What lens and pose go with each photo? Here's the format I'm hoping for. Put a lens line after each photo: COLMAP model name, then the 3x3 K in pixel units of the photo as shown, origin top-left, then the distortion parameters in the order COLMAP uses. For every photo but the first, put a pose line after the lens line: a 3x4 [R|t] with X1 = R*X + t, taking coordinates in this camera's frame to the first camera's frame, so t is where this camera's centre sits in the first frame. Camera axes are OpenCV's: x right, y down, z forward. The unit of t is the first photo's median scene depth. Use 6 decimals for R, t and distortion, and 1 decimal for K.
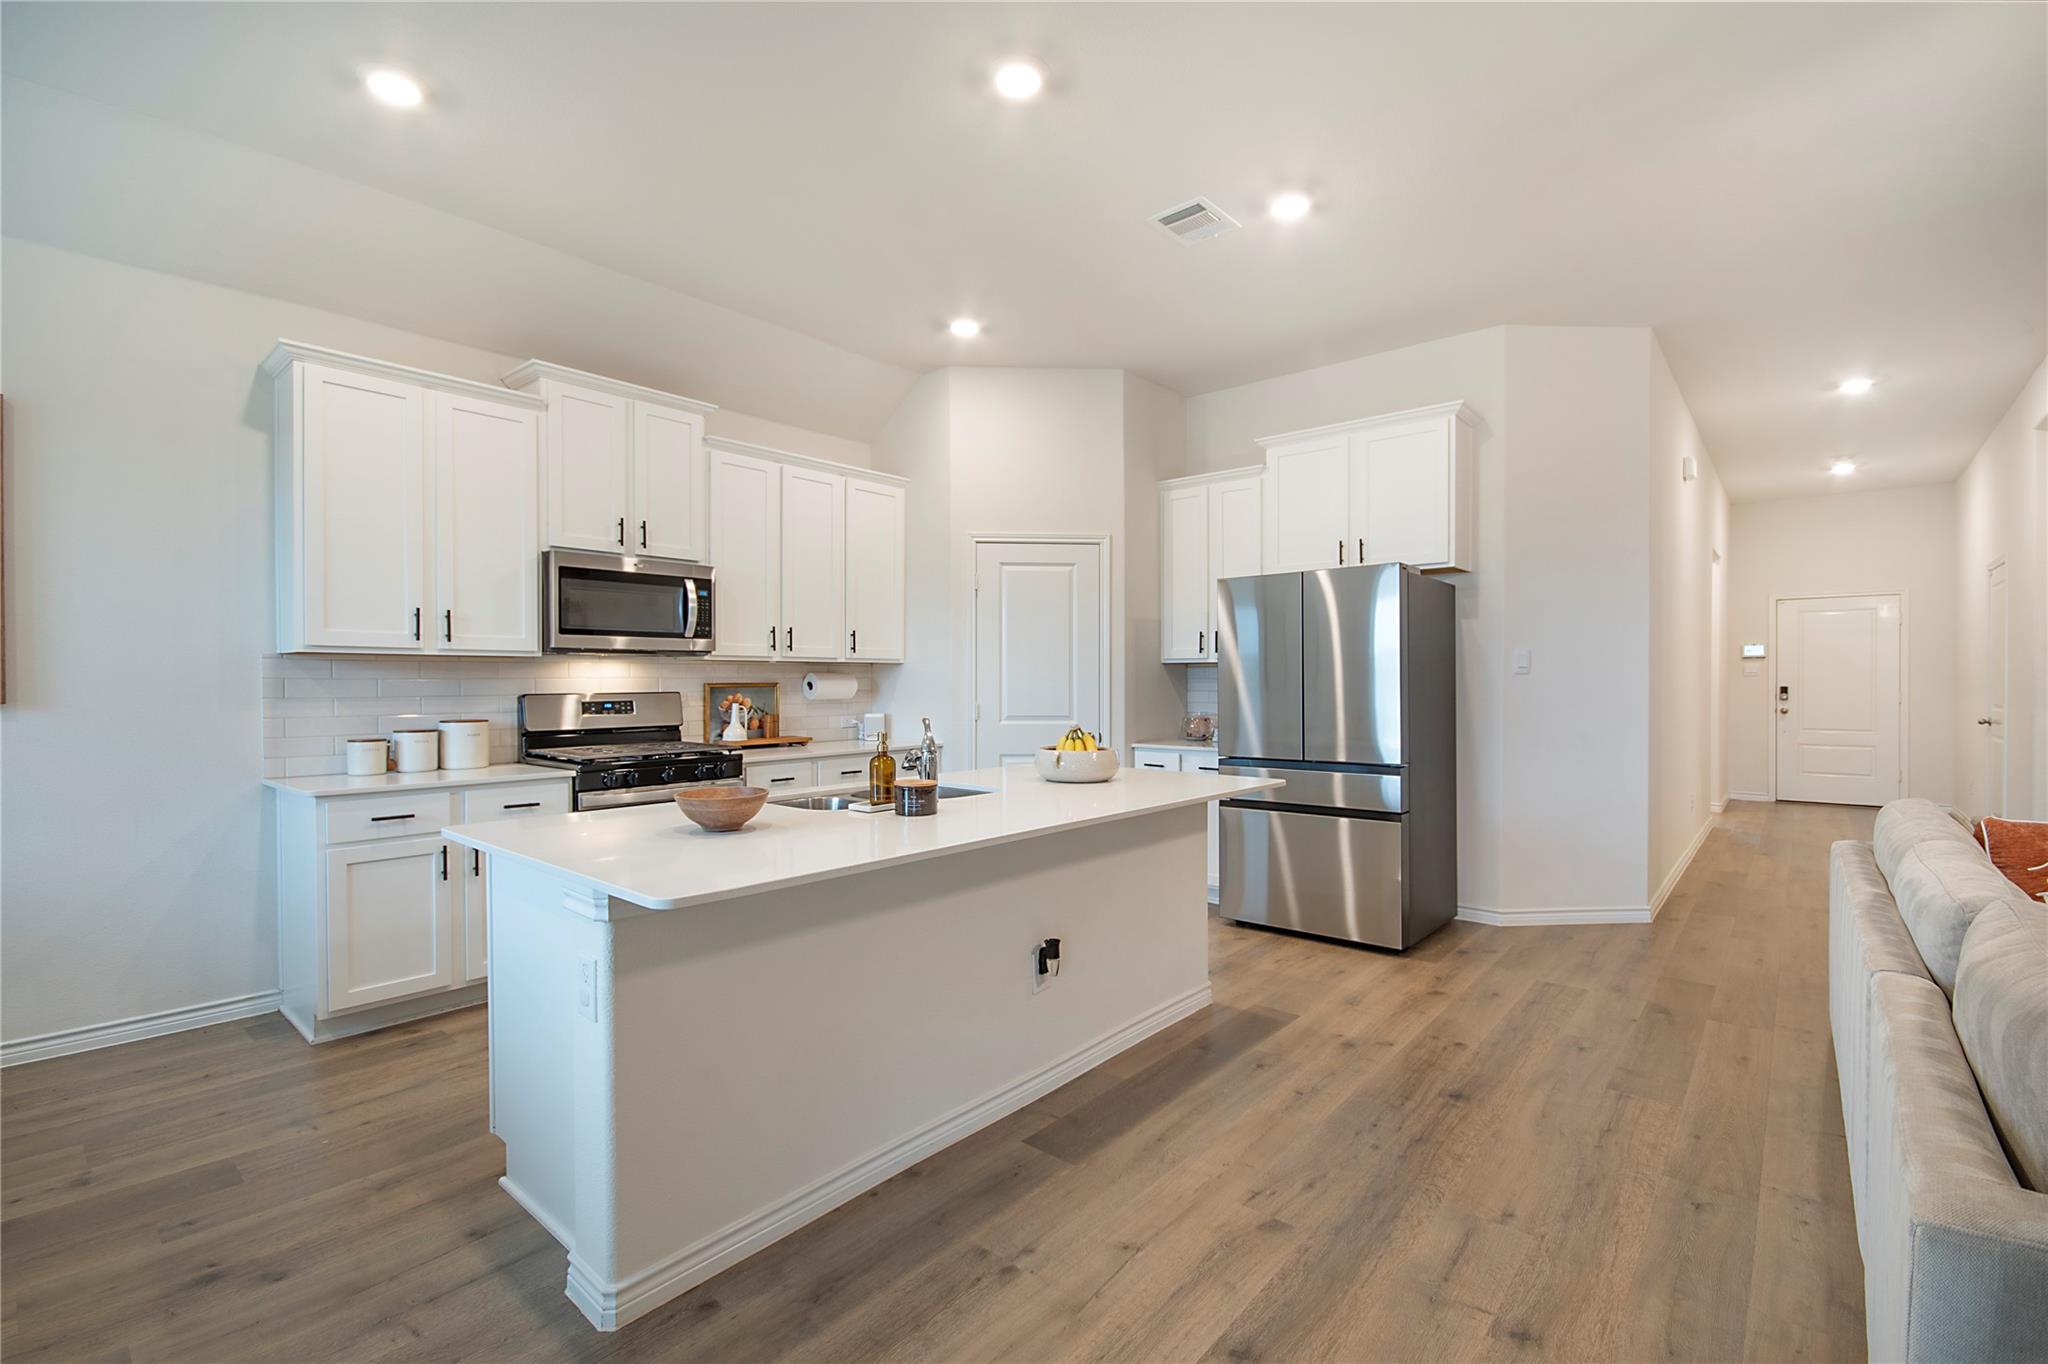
lens RADIAL K [[905.6, 0, 1014.8], [0, 905.6, 694.5], [0, 0, 1]] dist [-0.016632, -0.005709]
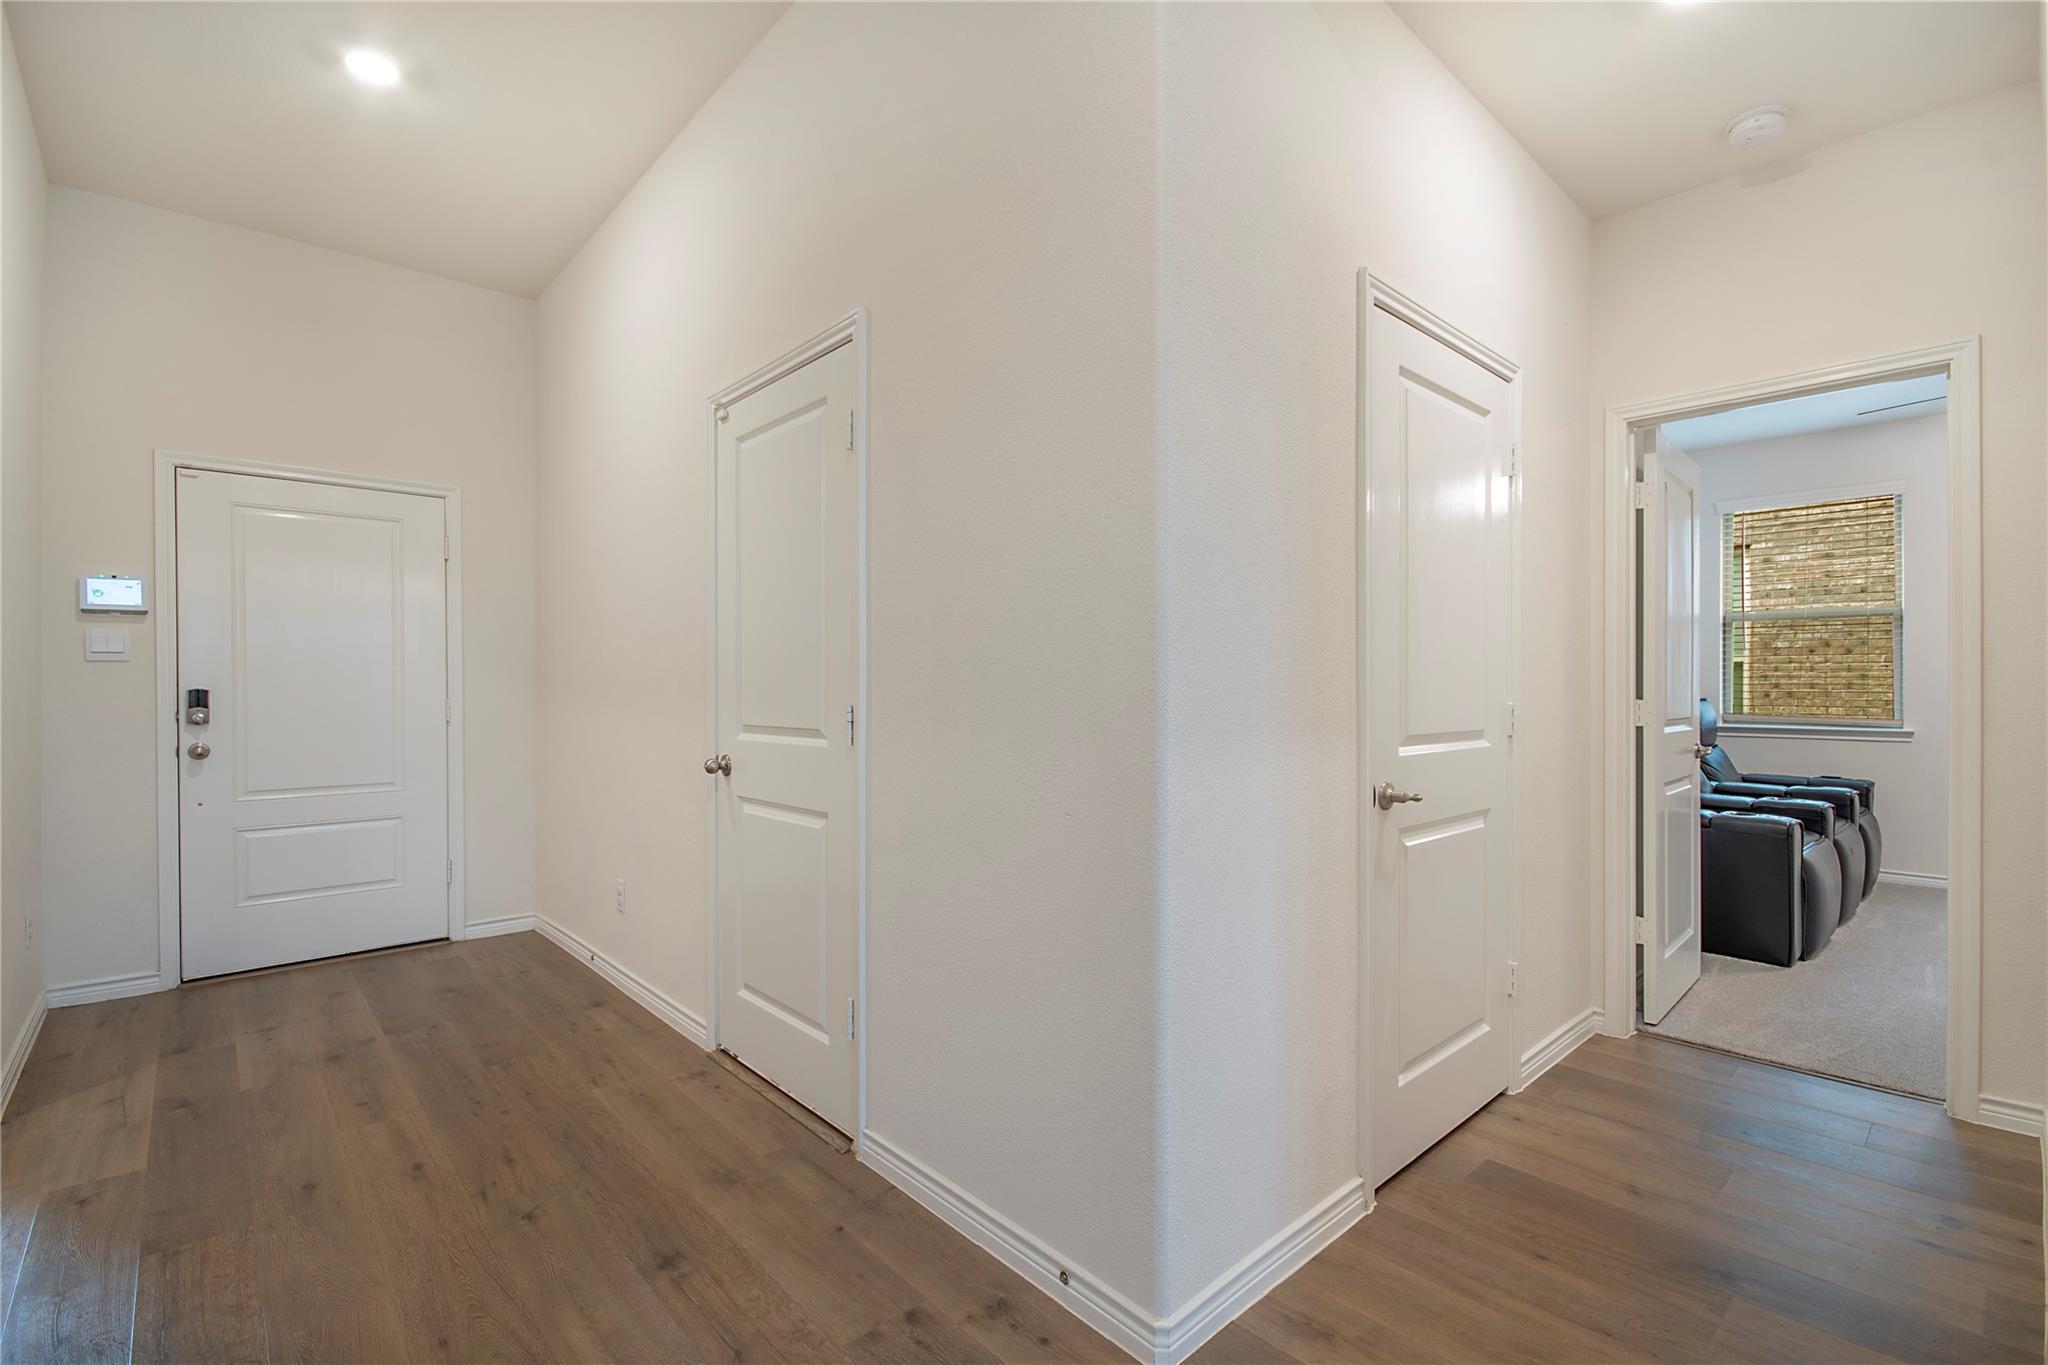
lens RADIAL K [[905.6, 0, 1012.6], [0, 905.6, 692.2], [0, 0, 1]] dist [-0.016632, -0.005709]
pose [[0.124611, -0.006031, 0.992187, 0.516475], [0.010397, 0.999935, 0.004772, -0.006000], [-0.992151, 0.009721, 0.124665, 0.592016]]
